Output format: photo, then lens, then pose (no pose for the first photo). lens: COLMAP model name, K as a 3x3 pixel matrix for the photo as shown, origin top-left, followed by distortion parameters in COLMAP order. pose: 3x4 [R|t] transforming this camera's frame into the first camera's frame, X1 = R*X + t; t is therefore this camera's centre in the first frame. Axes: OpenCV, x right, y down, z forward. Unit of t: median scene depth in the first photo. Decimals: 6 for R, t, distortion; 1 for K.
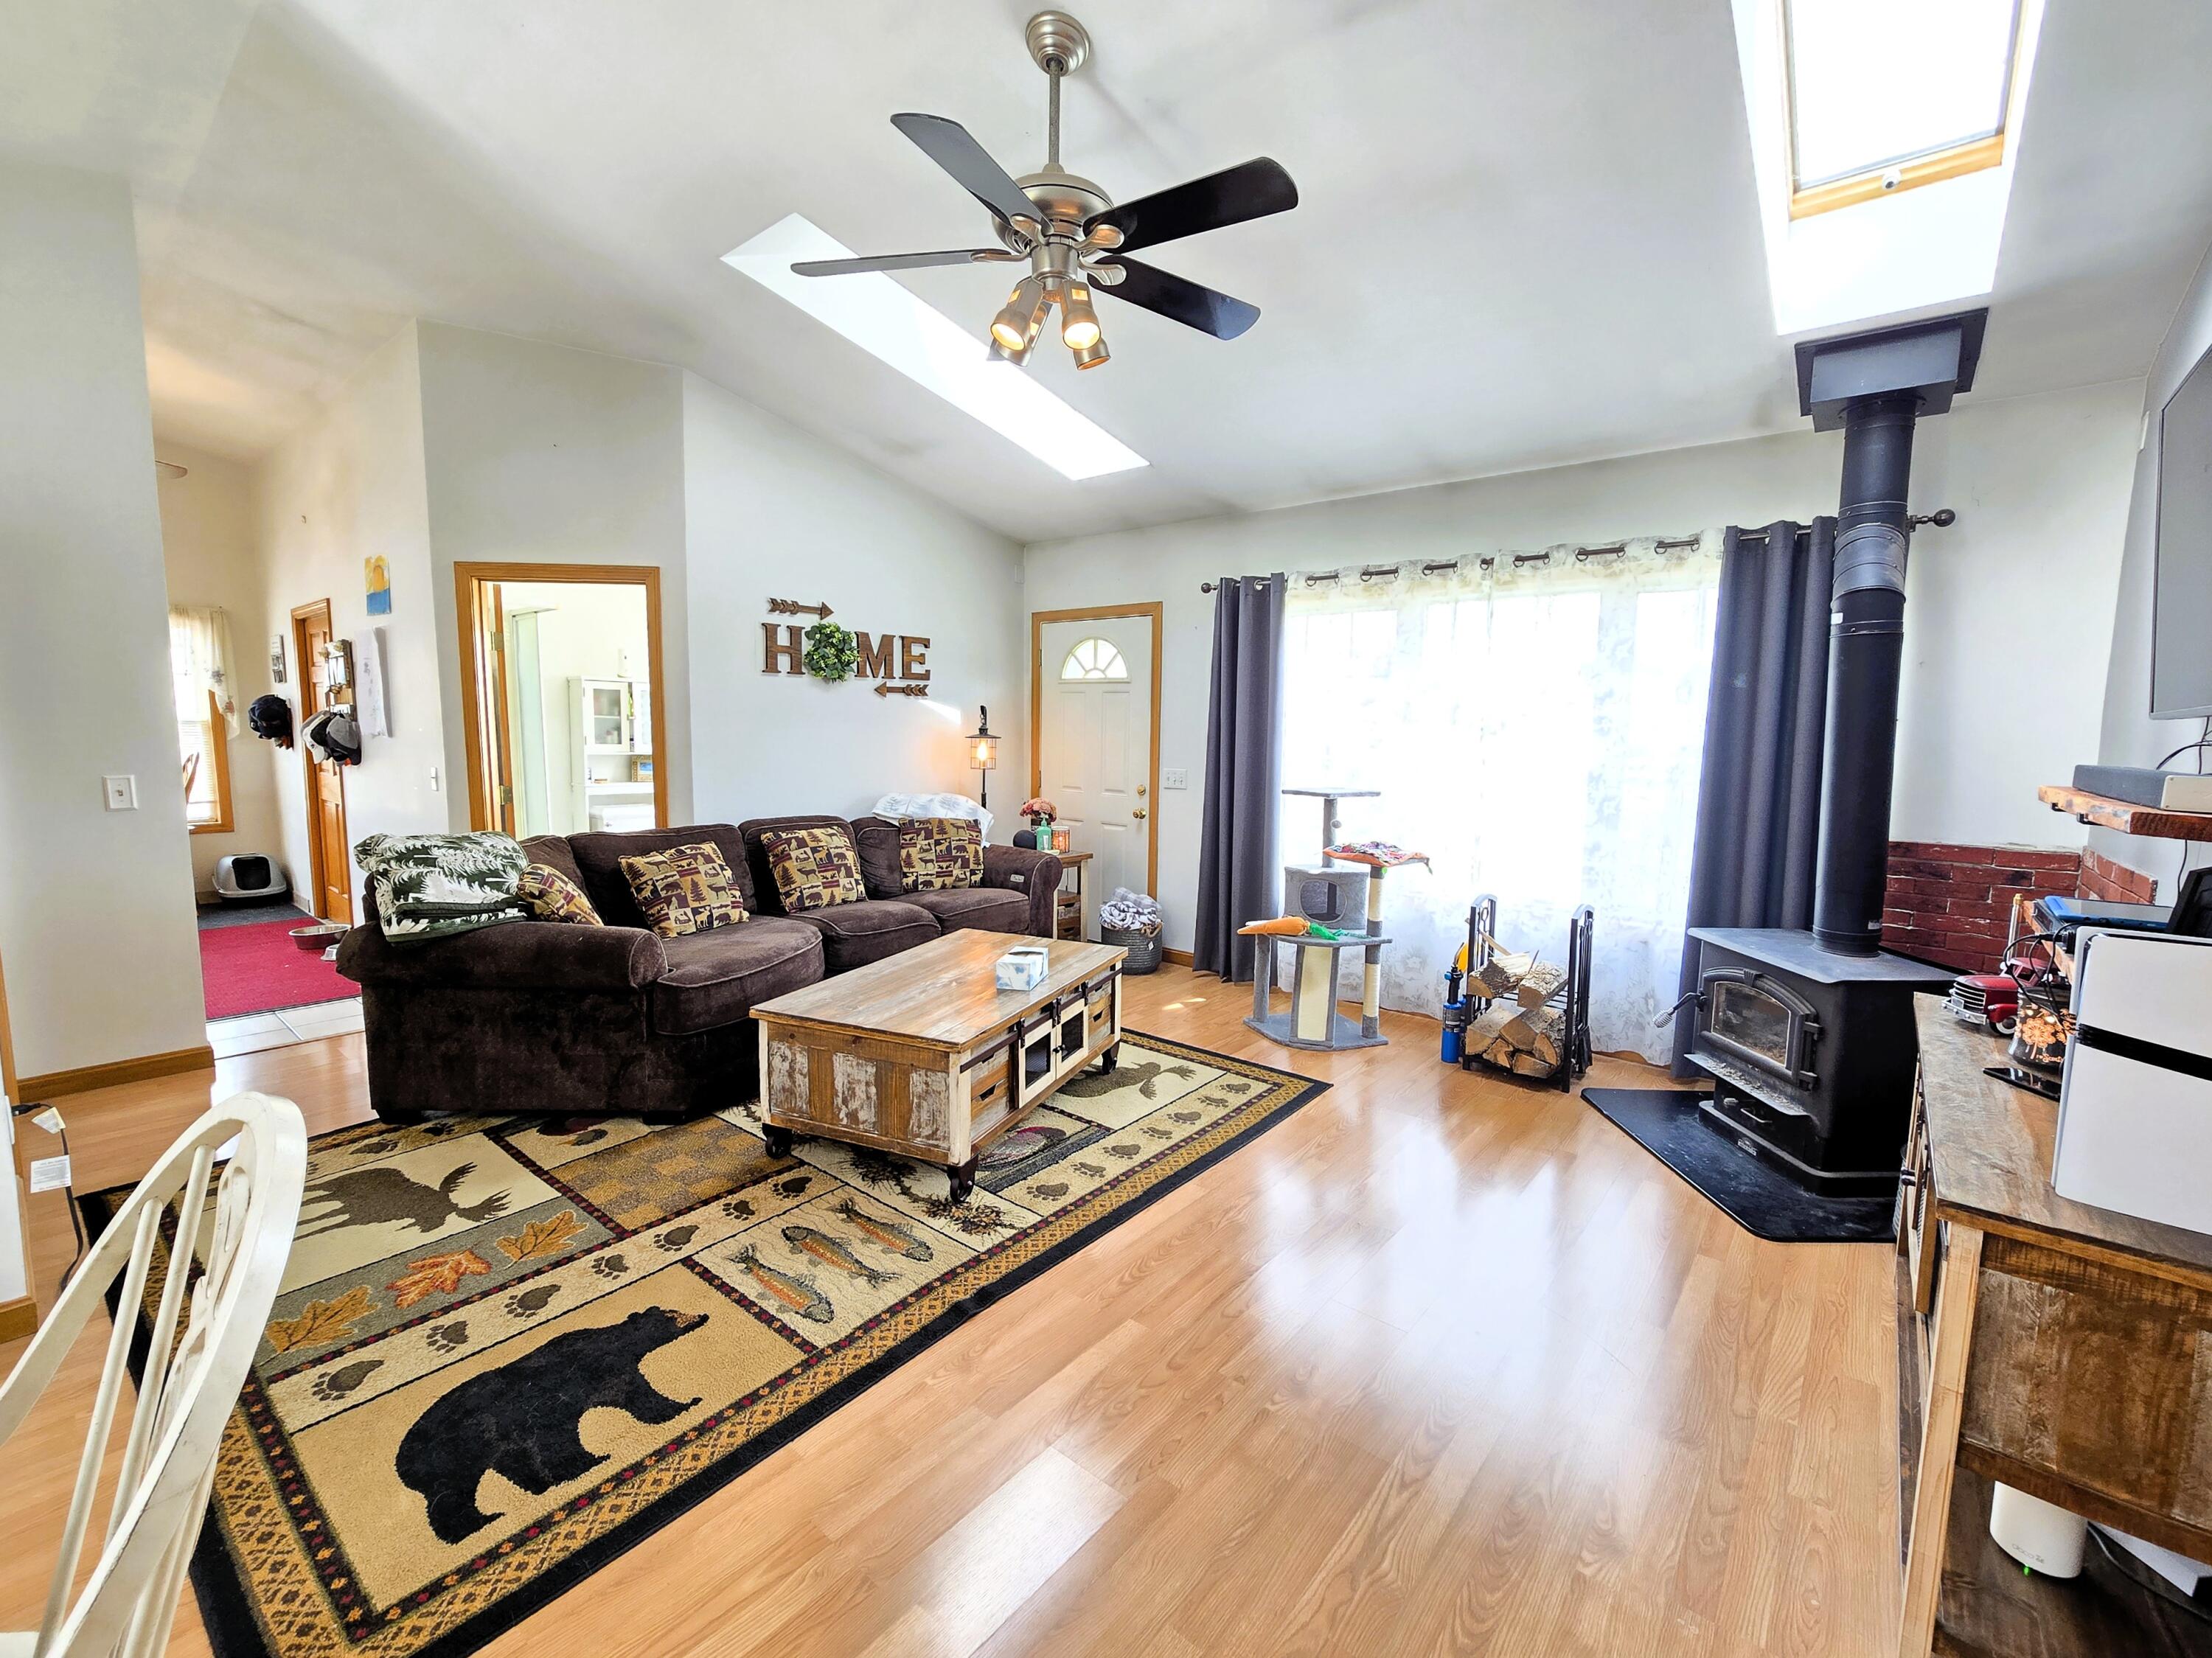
lens RADIAL K [[917.5, 0, 1110.9], [0, 917.5, 819.7], [0, 0, 1]] dist [-0.001769, -0.000699]
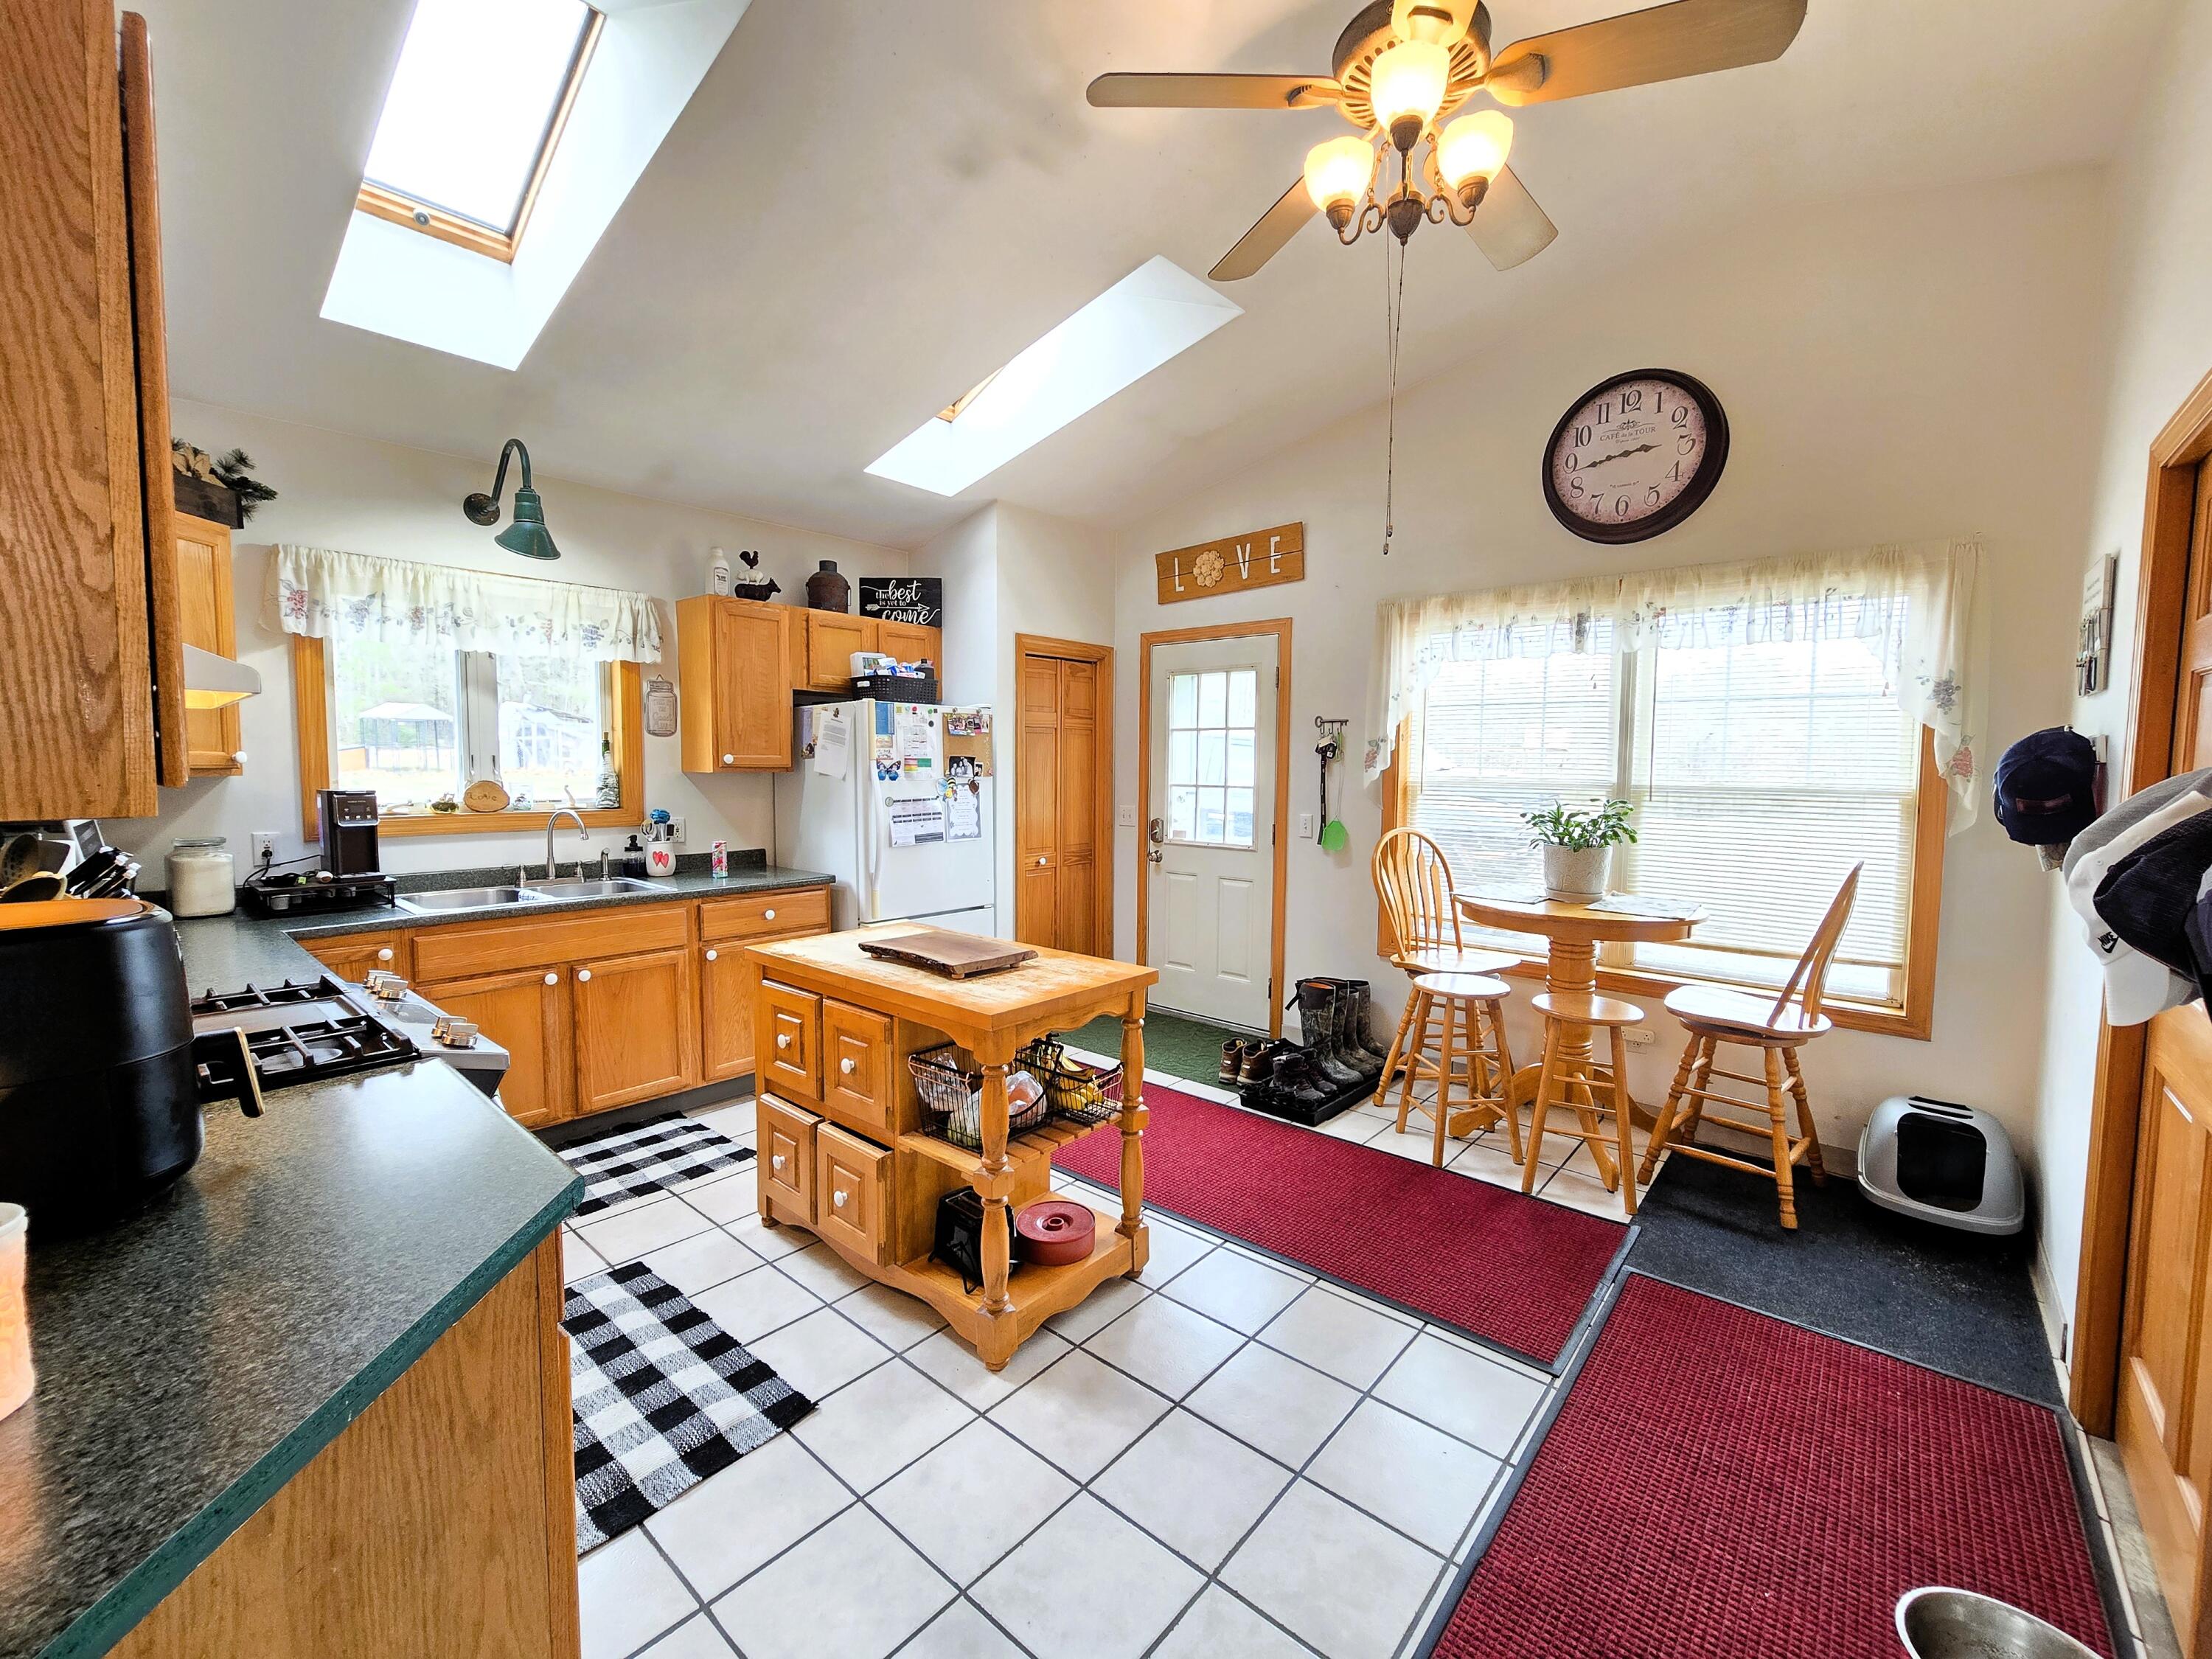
lens RADIAL K [[917.5, 0, 1092.4], [0, 917.5, 822.4], [0, 0, 1]] dist [-0.001769, -0.000699]
pose [[-0.038848, 0.053481, -0.997813, -1.554129], [-0.117366, 0.991411, 0.057707, -0.216557], [0.992329, 0.119351, -0.032237, 1.843102]]
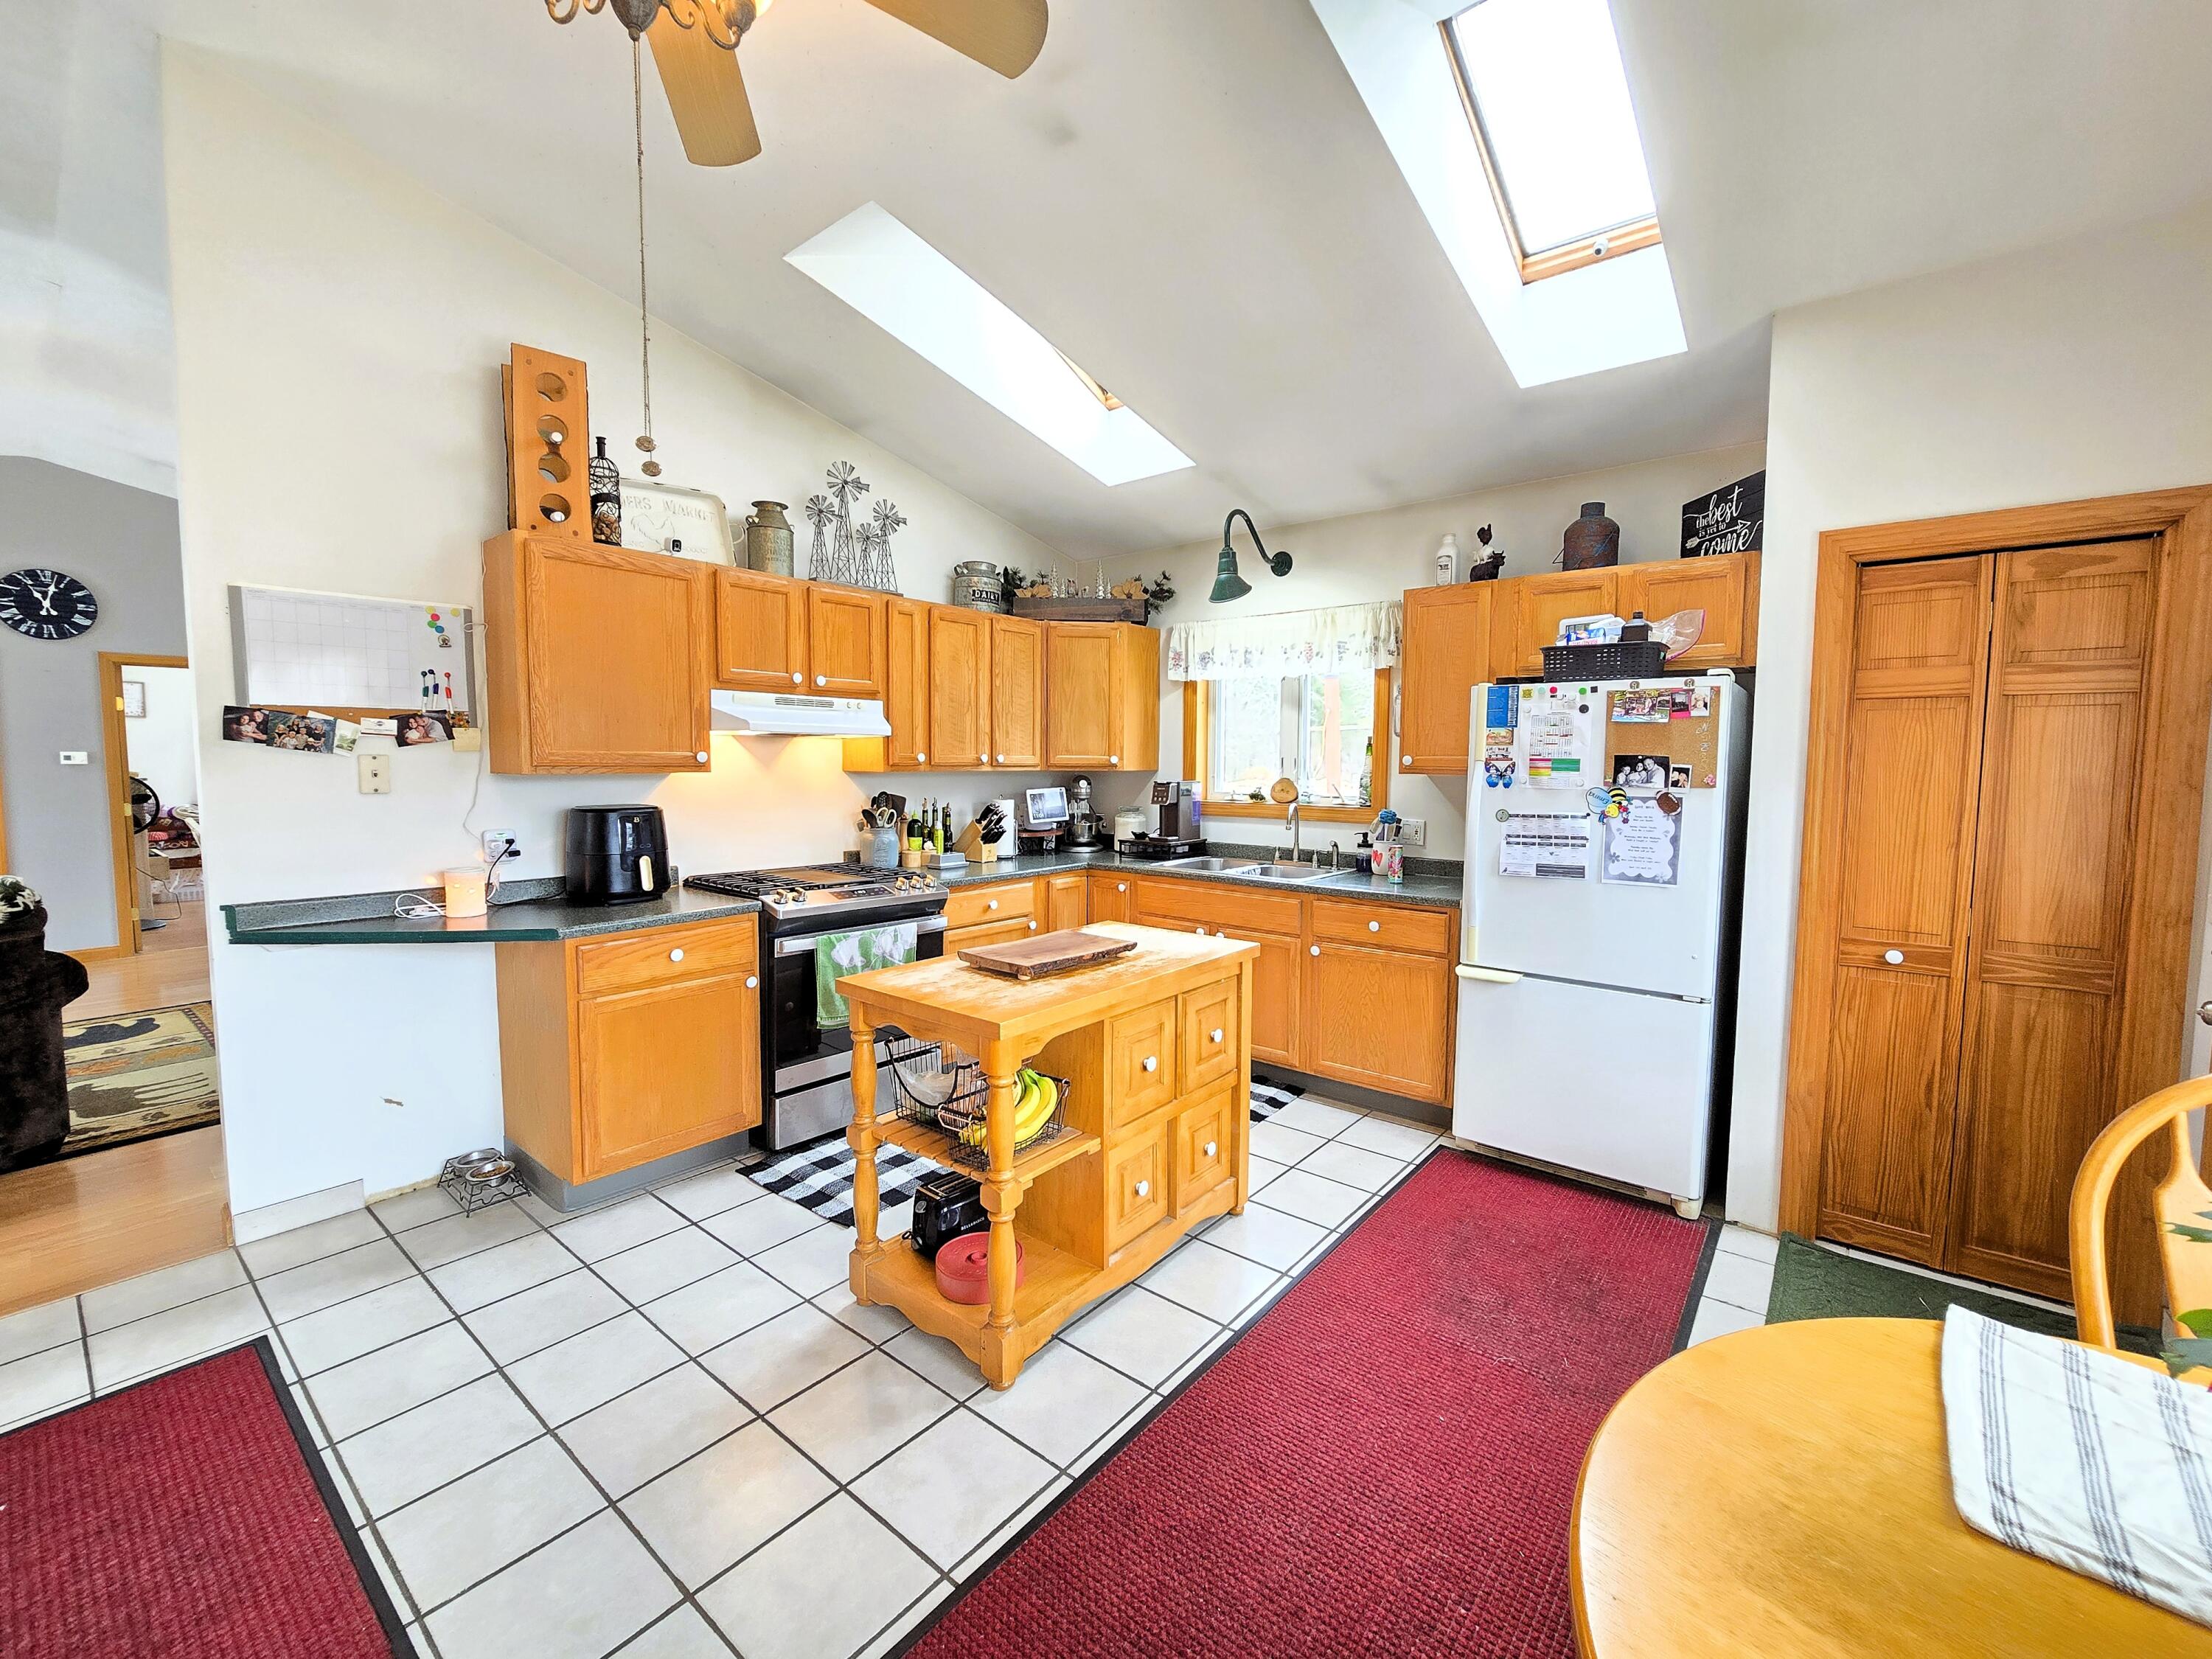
lens RADIAL K [[917.5, 0, 1143.4], [0, 917.5, 824.6], [0, 0, 1]] dist [-0.001769, -0.000699]
pose [[-0.999801, -0.017406, -0.009707, -2.853309], [-0.018876, 0.983306, 0.180978, -0.338416], [0.006395, 0.181125, -0.983439, 2.786401]]
